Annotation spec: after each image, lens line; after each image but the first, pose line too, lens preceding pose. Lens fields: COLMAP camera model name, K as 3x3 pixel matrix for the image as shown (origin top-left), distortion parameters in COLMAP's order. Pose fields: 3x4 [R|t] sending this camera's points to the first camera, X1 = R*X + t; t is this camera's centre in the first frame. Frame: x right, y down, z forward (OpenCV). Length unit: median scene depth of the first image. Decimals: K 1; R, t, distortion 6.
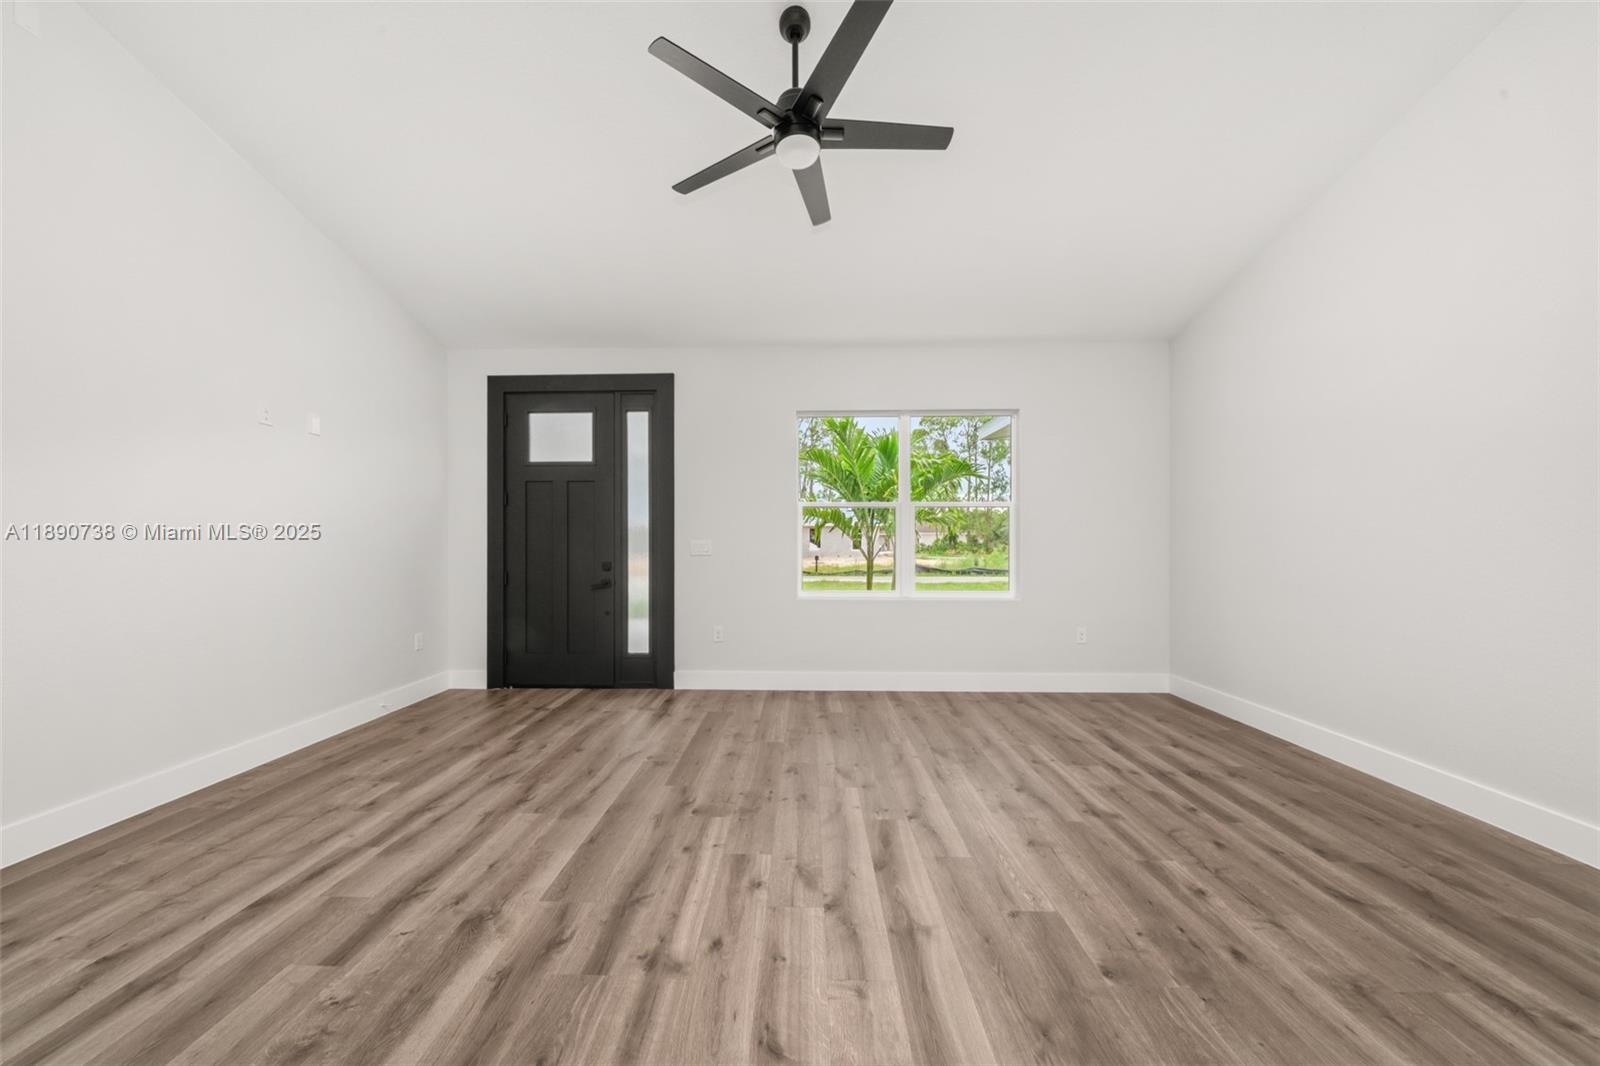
lens RADIAL K [[551.2, 0, 783.6], [0, 551.2, 541.0], [0, 0, 1]] dist [-0.005845, 0.000004]
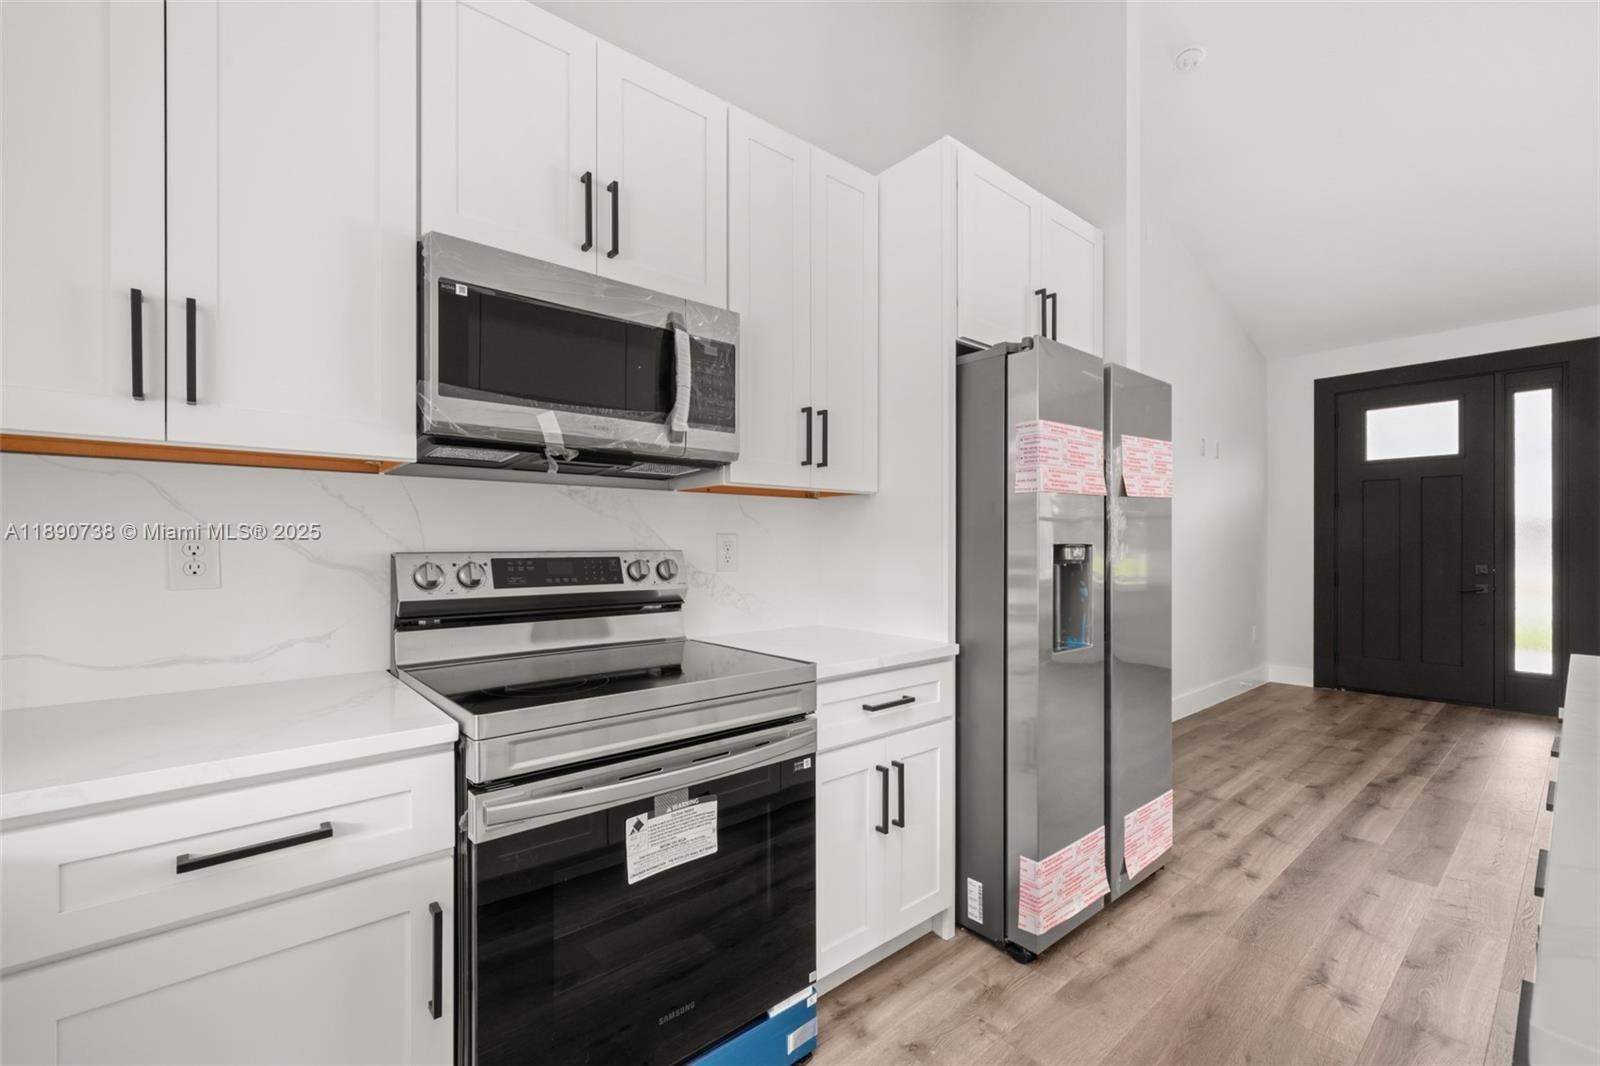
lens RADIAL K [[680.0, 0, 781.6], [0, 680.0, 546.1], [0, 0, 1]] dist [0.001575, 0.000127]
pose [[0.673386, 0.001387, -0.739289, -0.461088], [0.004185, 0.999975, 0.005689, -0.007056], [0.739279, -0.006925, 0.673364, -0.992462]]
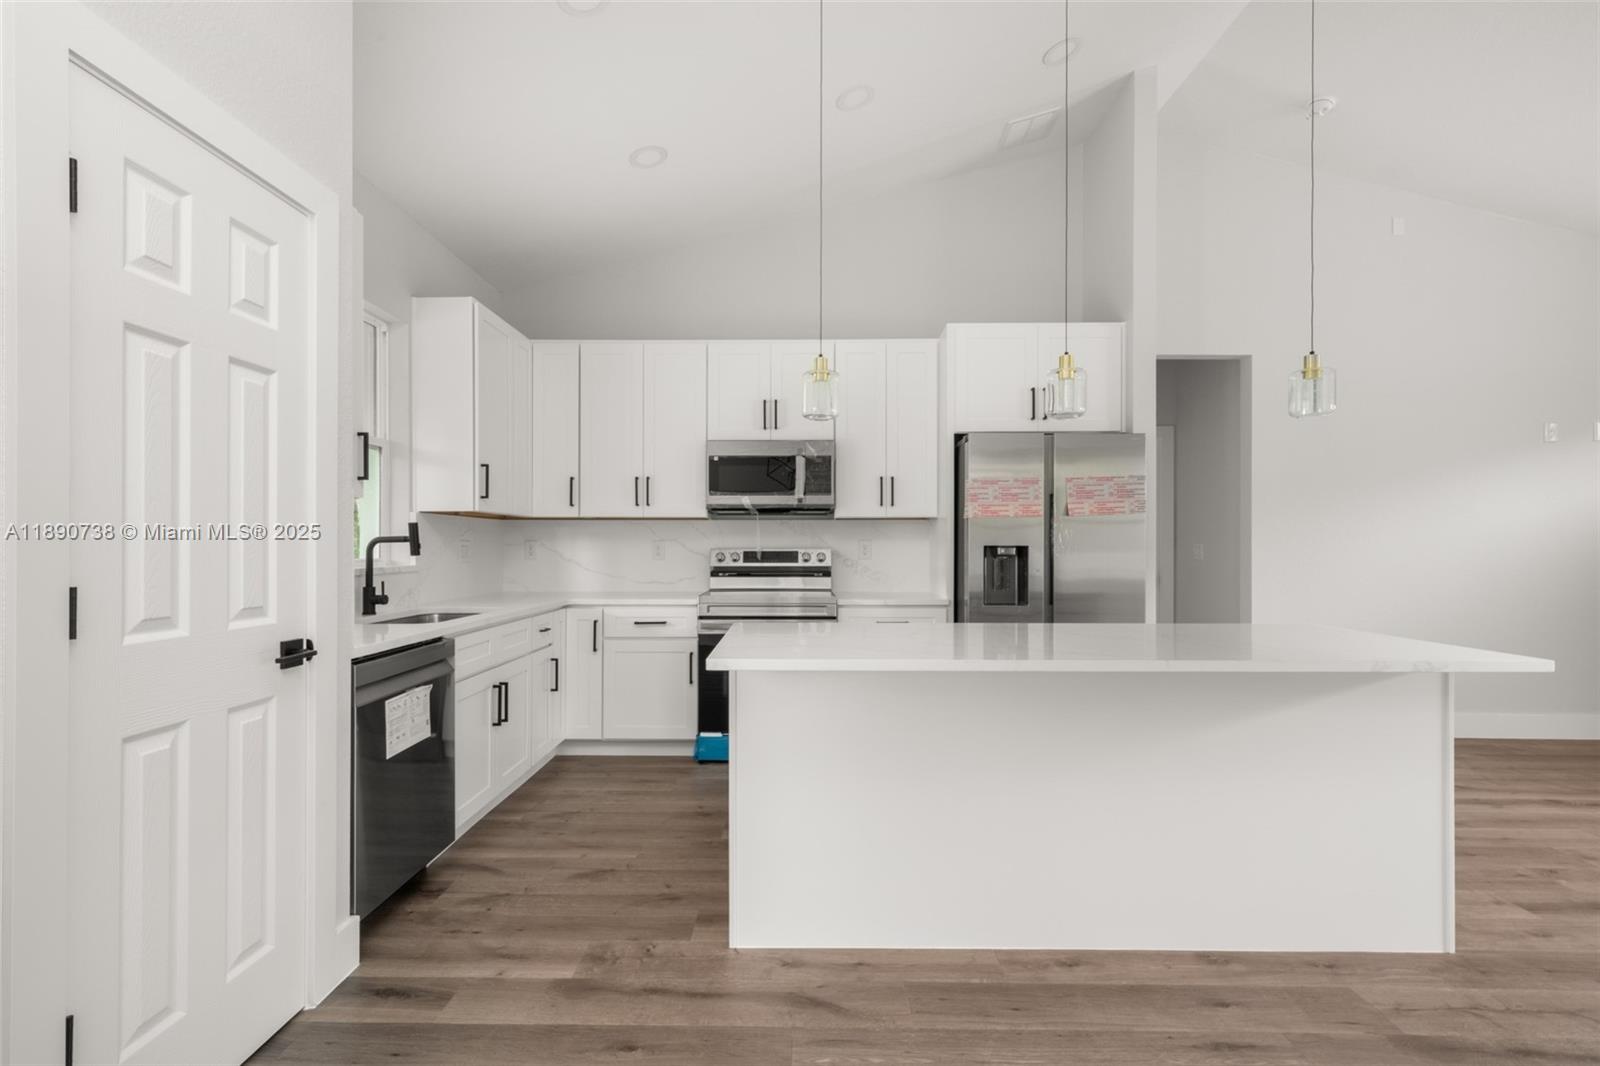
lens RADIAL K [[723.3, 0, 790.7], [0, 723.3, 545.1], [0, 0, 1]] dist [0.002054, 0.000349]
pose [[0.022298, 0.000040, -0.999751, 0.601695], [0.004386, 0.999990, 0.000138, -0.006605], [0.999742, -0.004388, 0.022298, -0.694399]]
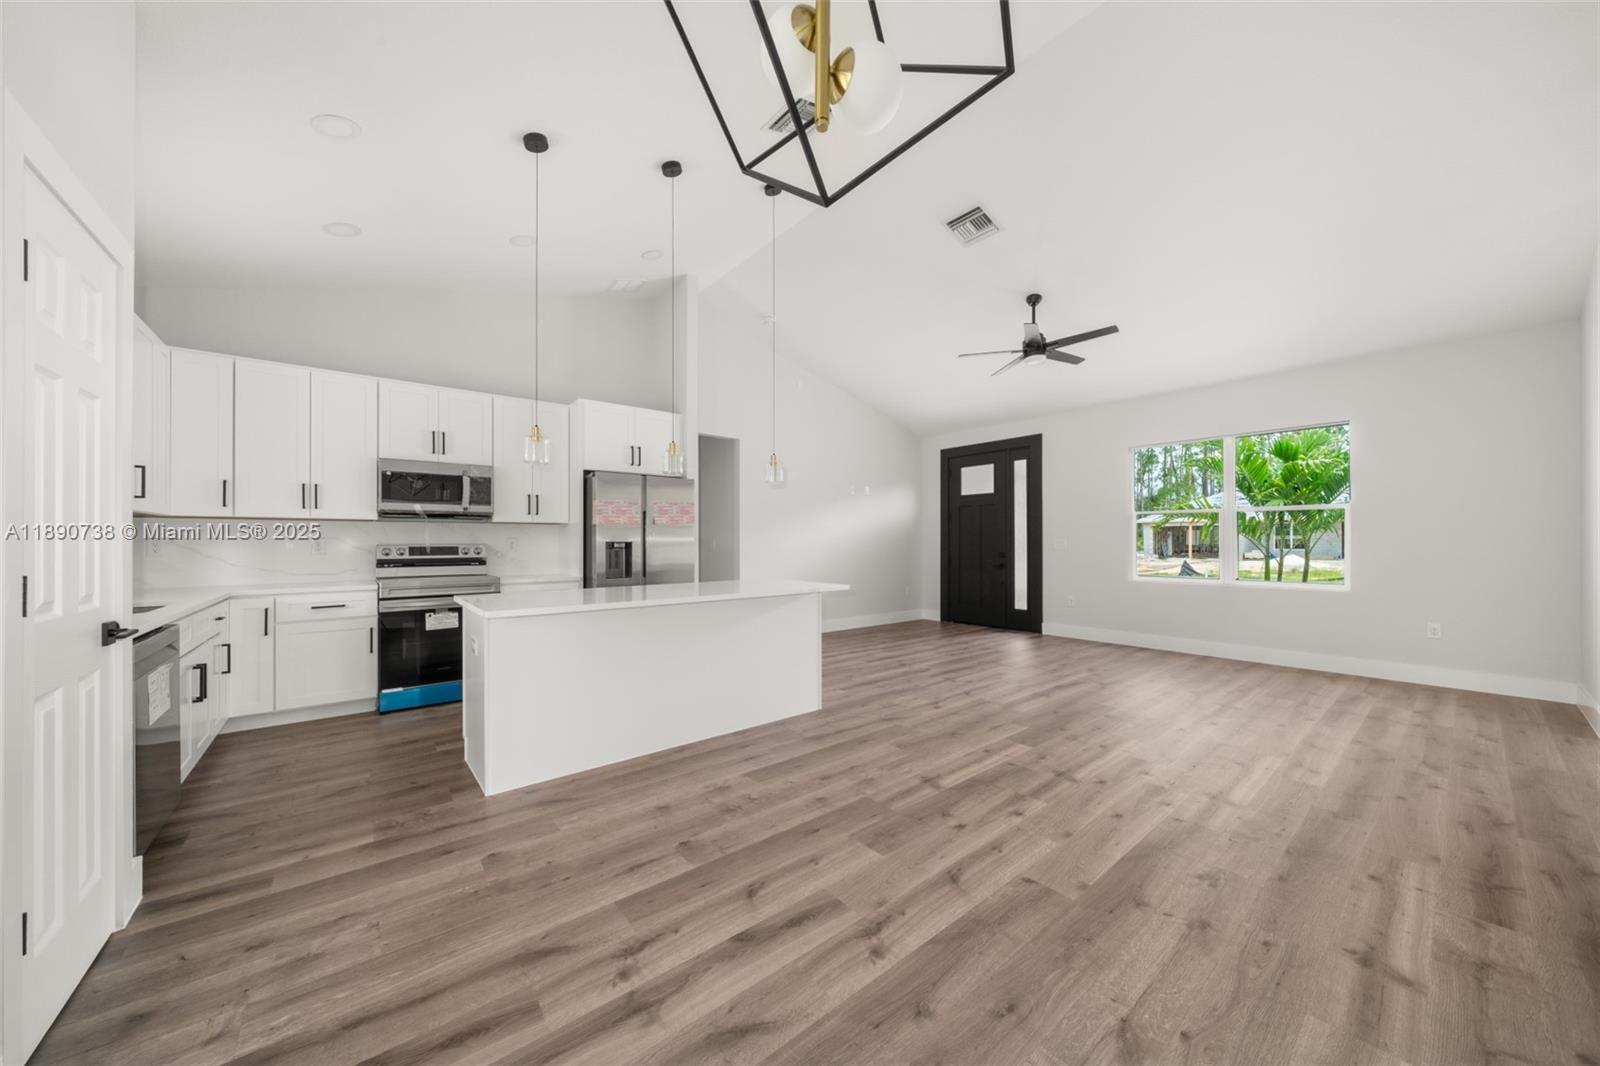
lens RADIAL K [[548.2, 0, 789.8], [0, 548.2, 541.0], [0, 0, 1]] dist [-0.004909, 0.000059]
pose [[0.652632, -0.000861, -0.757675, 0.881444], [0.004852, 0.999984, 0.003043, -0.008885], [0.757660, -0.005662, 0.652625, -0.972125]]
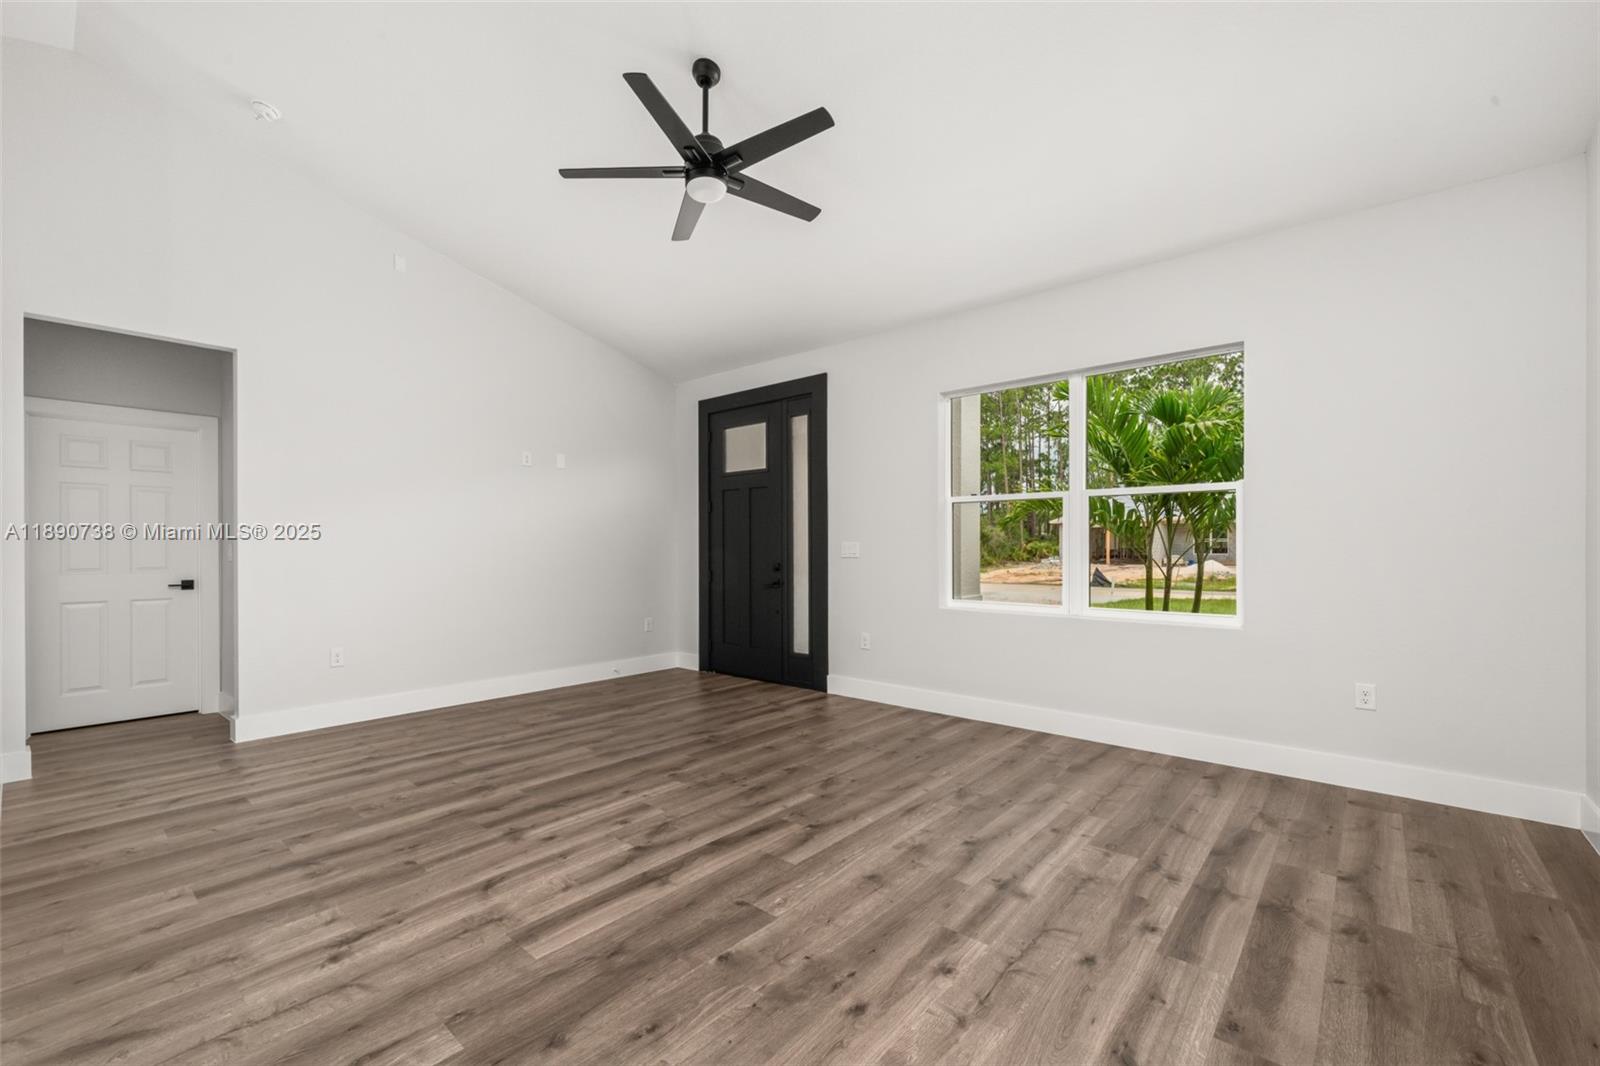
lens RADIAL K [[663.6, 0, 791.3], [0, 663.6, 551.0], [0, 0, 1]] dist [0.000558, -0.000025]
pose [[0.775091, 0.003272, -0.631841, 0.857612], [0.005994, 0.999904, 0.012531, -0.001757], [0.631821, -0.013500, 0.774997, 0.063285]]
